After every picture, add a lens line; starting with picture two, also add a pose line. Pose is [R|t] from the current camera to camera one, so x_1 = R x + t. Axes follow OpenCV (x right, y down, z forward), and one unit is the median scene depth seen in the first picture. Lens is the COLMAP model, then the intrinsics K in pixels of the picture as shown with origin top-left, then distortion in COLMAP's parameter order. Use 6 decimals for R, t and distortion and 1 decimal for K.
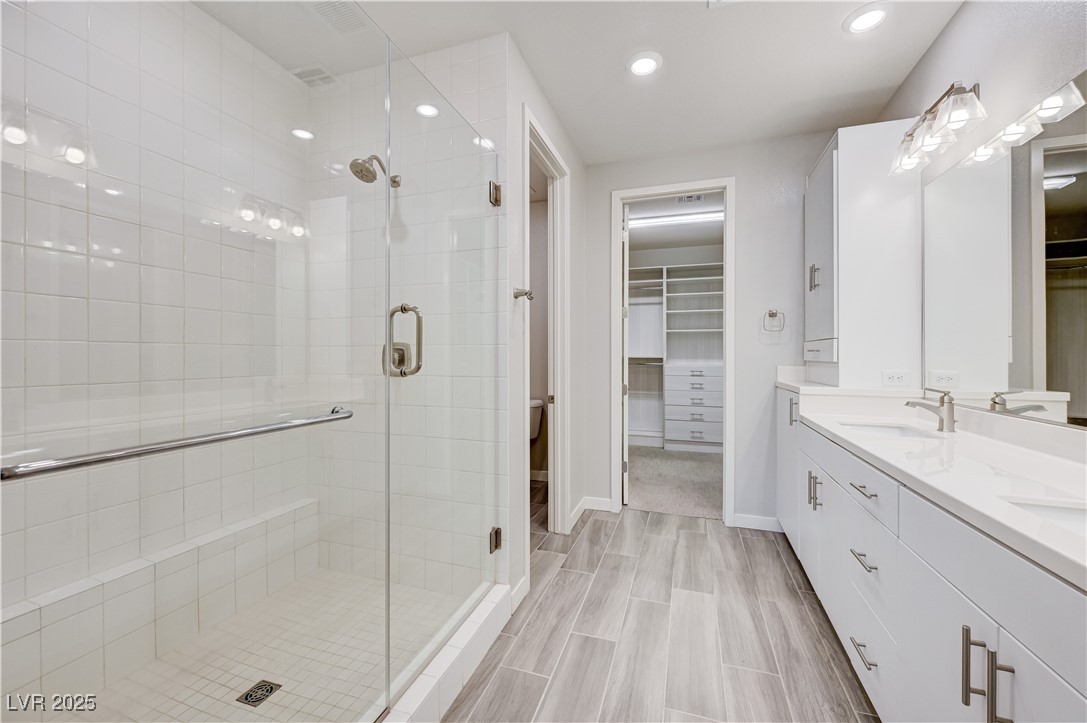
lens RADIAL K [[428.5, 0, 538.2], [0, 428.5, 356.5], [0, 0, 1]] dist [-0.000745, 0.000187]
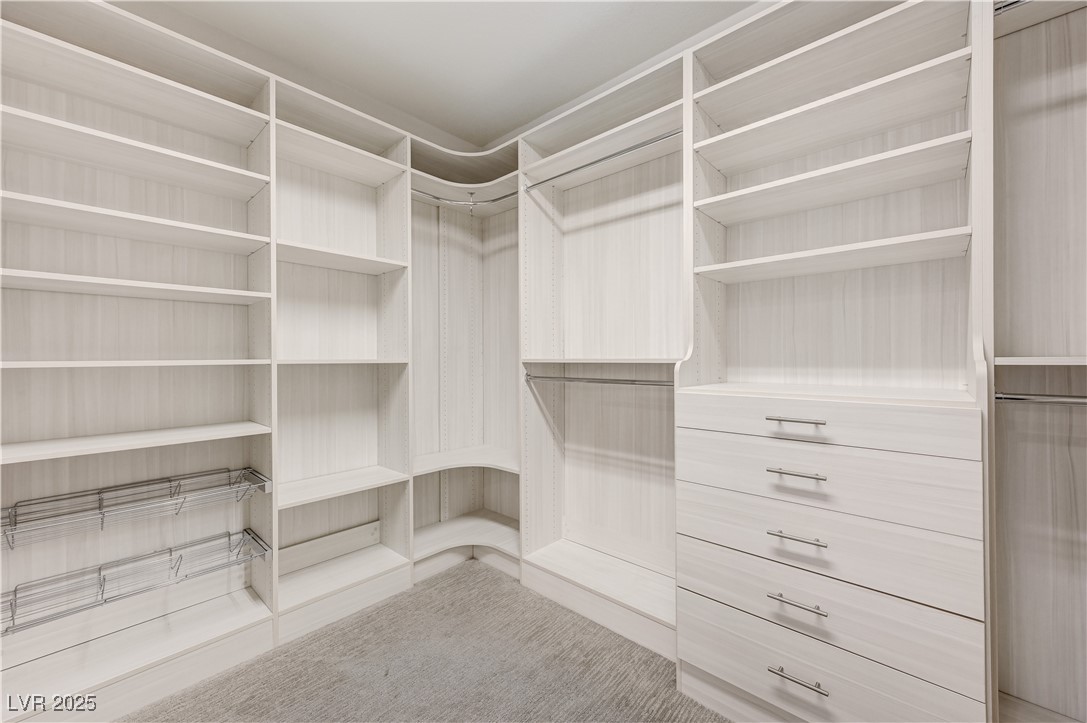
lens RADIAL K [[428.5, 0, 542.4], [0, 428.5, 362.5], [0, 0, 1]] dist [-0.000745, 0.000187]
pose [[0.908235, -0.005120, -0.418429, 0.340154], [0.005460, 0.999985, -0.000385, 0.001834], [0.418425, -0.001935, 0.908249, 0.725362]]
